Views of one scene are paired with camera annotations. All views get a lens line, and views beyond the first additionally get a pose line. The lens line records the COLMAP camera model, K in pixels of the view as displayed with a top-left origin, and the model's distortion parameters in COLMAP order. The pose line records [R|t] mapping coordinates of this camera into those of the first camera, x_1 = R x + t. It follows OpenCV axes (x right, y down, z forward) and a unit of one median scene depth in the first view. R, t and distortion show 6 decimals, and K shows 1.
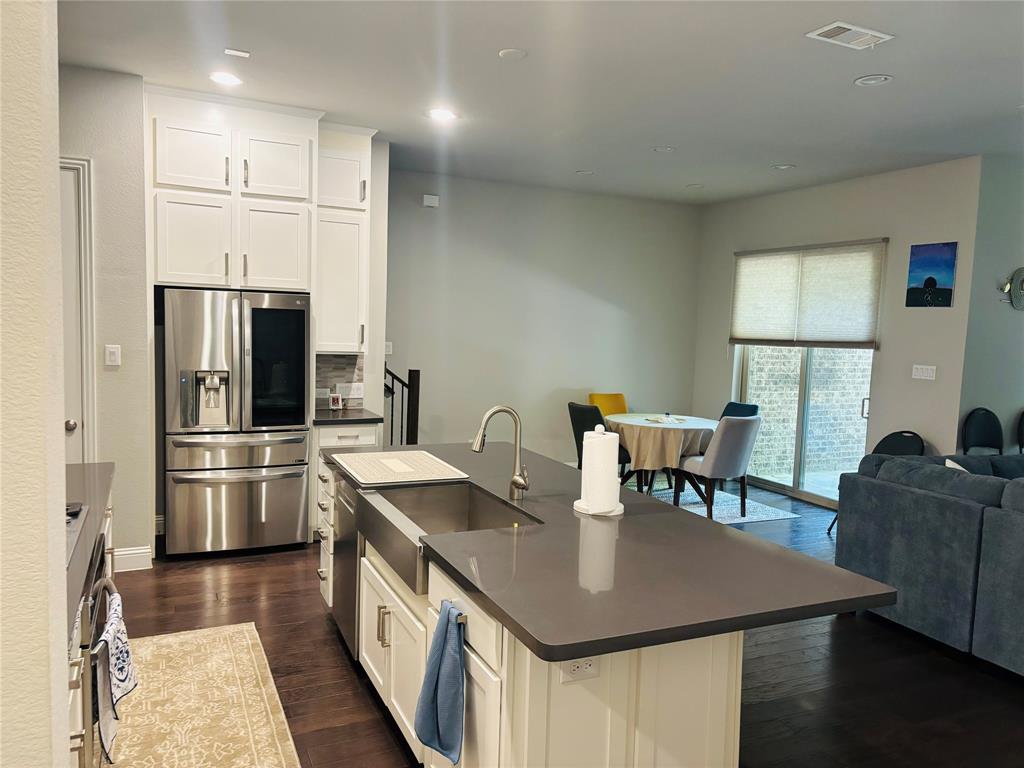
lens RADIAL K [[768.3, 0, 514.5], [0, 768.3, 392.1], [0, 0, 1]] dist [0.056526, -0.058484]
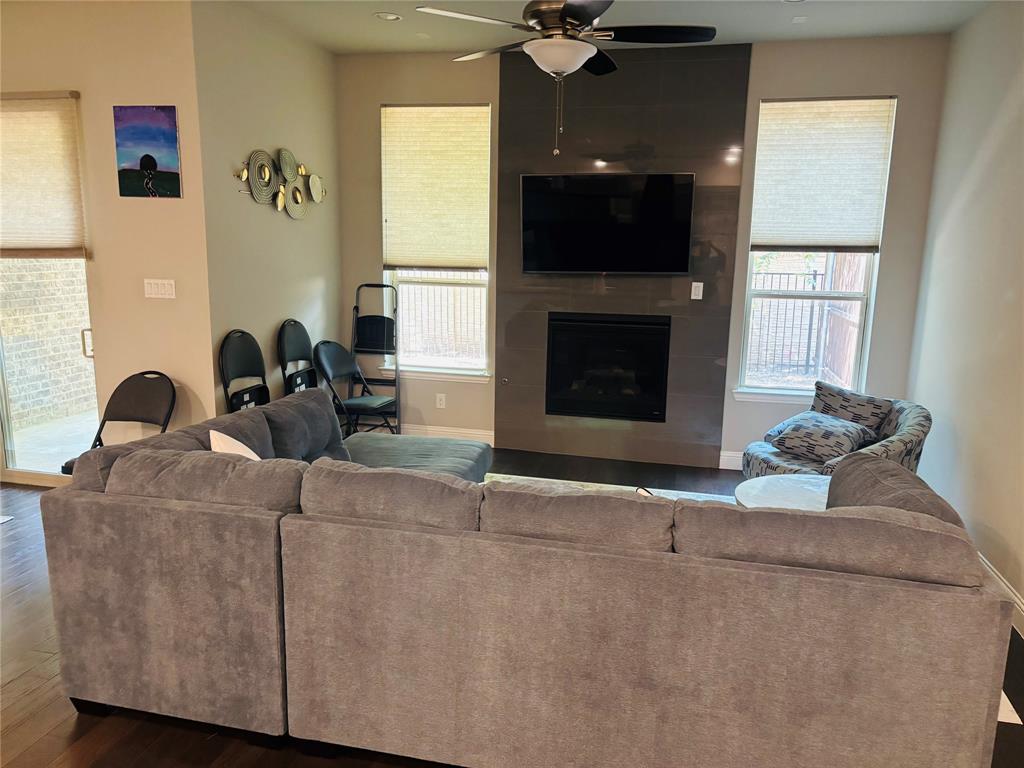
lens RADIAL K [[768.3, 0, 518.5], [0, 768.3, 393.9], [0, 0, 1]] dist [0.056526, -0.058484]
pose [[0.611996, -0.175396, 0.771166, 0.218835], [0.071576, 0.983379, 0.166860, -0.037404], [-0.787615, -0.046921, 0.614379, 0.399804]]
